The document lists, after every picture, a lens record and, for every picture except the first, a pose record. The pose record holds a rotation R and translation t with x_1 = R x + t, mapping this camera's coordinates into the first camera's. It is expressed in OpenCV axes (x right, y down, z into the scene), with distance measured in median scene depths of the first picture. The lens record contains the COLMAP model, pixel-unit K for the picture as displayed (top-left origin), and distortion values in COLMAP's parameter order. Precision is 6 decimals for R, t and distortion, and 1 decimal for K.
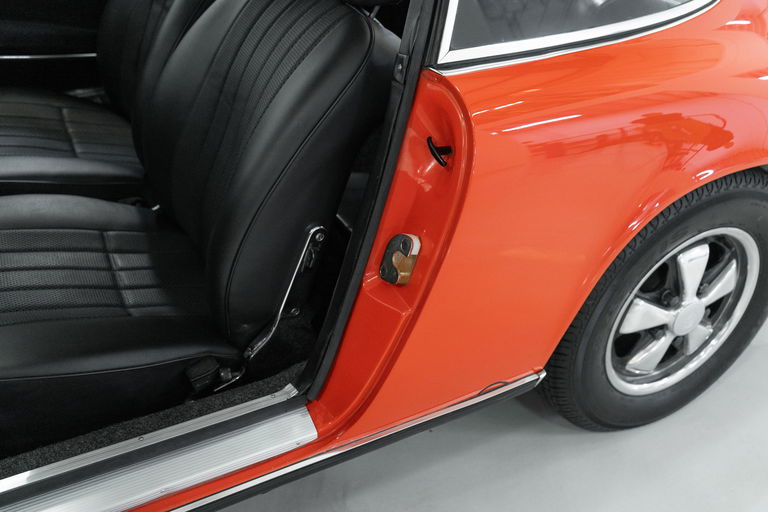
lens RADIAL K [[749.8, 0, 392.0], [0, 749.8, 254.0], [0, 0, 1]] dist [0.004743, 0.010262]
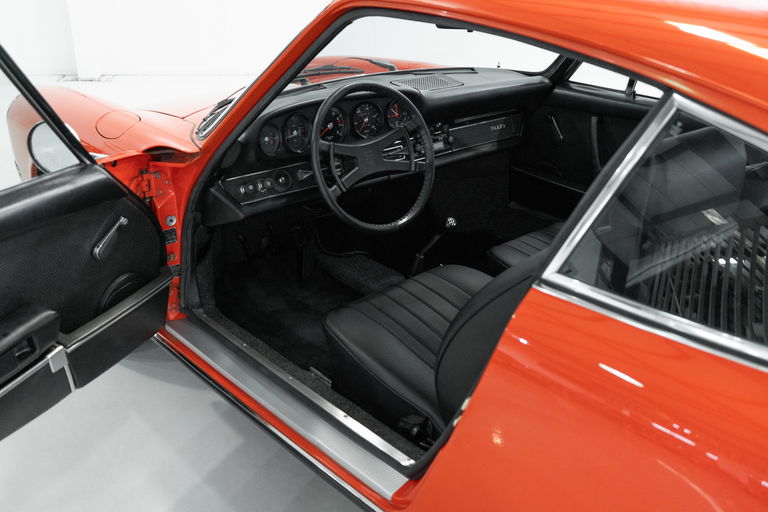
lens RADIAL K [[748.1, 0, 384.0], [0, 748.1, 256.0], [0, 0, 1]] dist [-0.009037, -0.005846]
pose [[0.251223, 0.347637, -0.903347, 0.846146], [-0.529459, 0.830631, 0.172410, -0.293286], [0.810284, 0.434972, 0.392733, 0.292900]]
